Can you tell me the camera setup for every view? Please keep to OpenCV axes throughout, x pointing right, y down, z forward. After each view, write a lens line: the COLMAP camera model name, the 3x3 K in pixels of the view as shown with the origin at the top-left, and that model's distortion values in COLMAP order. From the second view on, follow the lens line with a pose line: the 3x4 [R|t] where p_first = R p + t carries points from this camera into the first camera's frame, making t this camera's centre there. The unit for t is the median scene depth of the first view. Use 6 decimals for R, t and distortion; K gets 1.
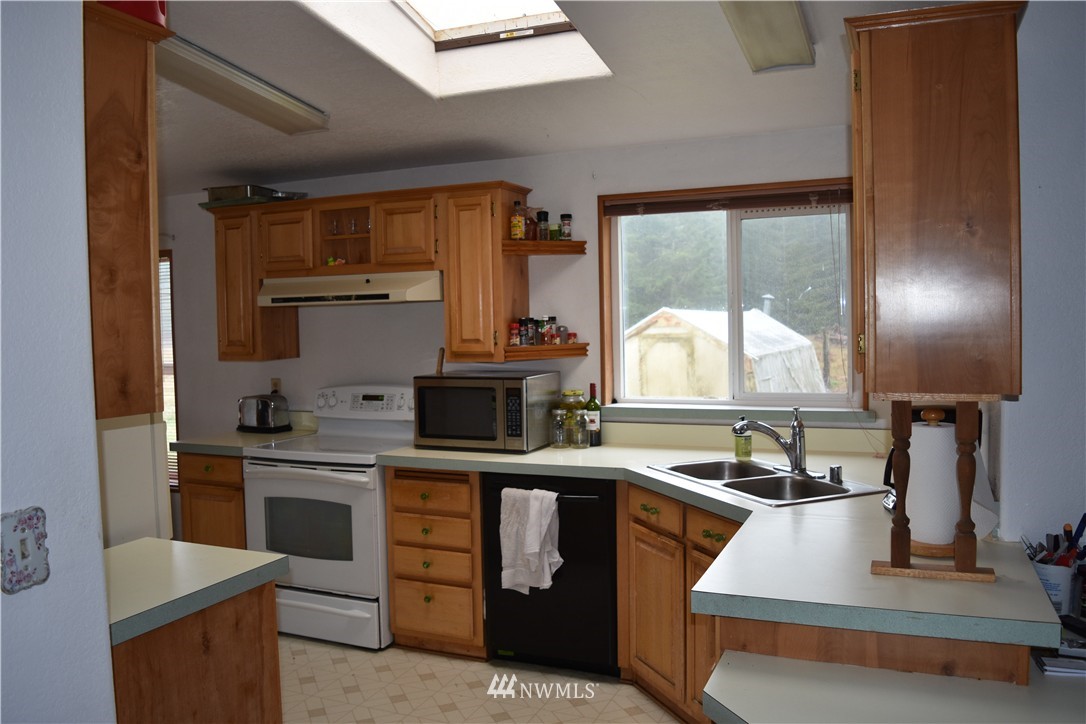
lens RADIAL K [[844.0, 0, 543.0], [0, 844.0, 362.0], [0, 0, 1]] dist [-0.106471, 0.039651]
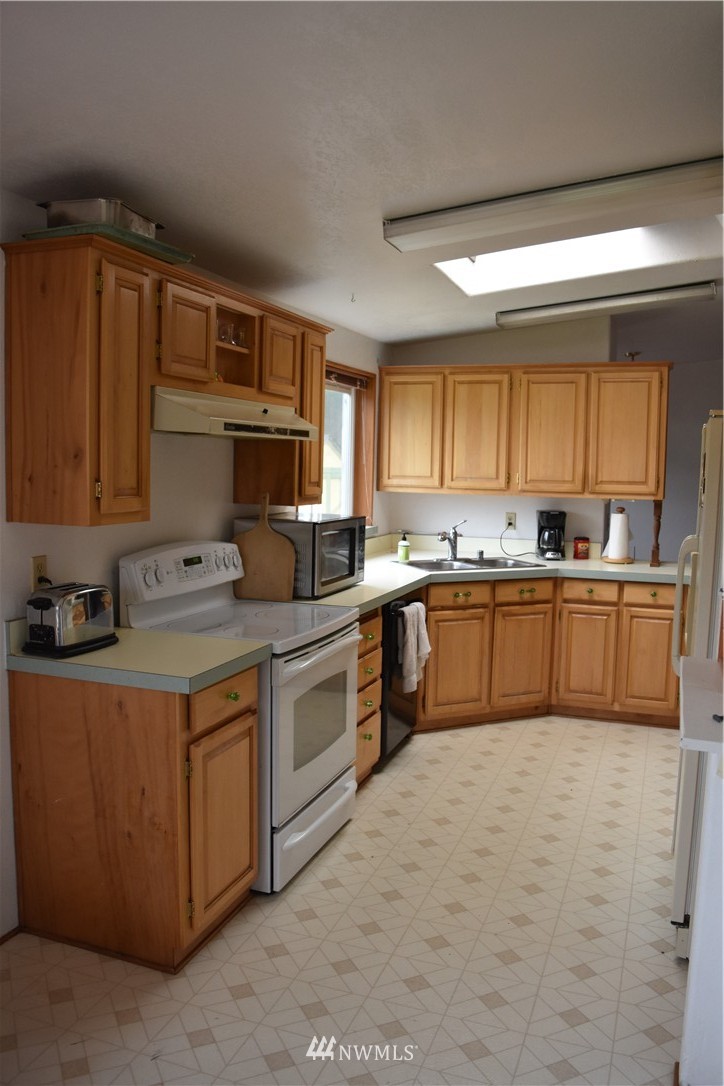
lens RADIAL K [[844.0, 0, 362.0], [0, 844.0, 543.0], [0, 0, 1]] dist [-0.106471, 0.039651]
pose [[-0.048062, -0.077088, 0.995865, -1.009447], [0.027748, 0.996530, 0.078479, -0.030191], [-0.998459, 0.031405, -0.045756, 0.924070]]
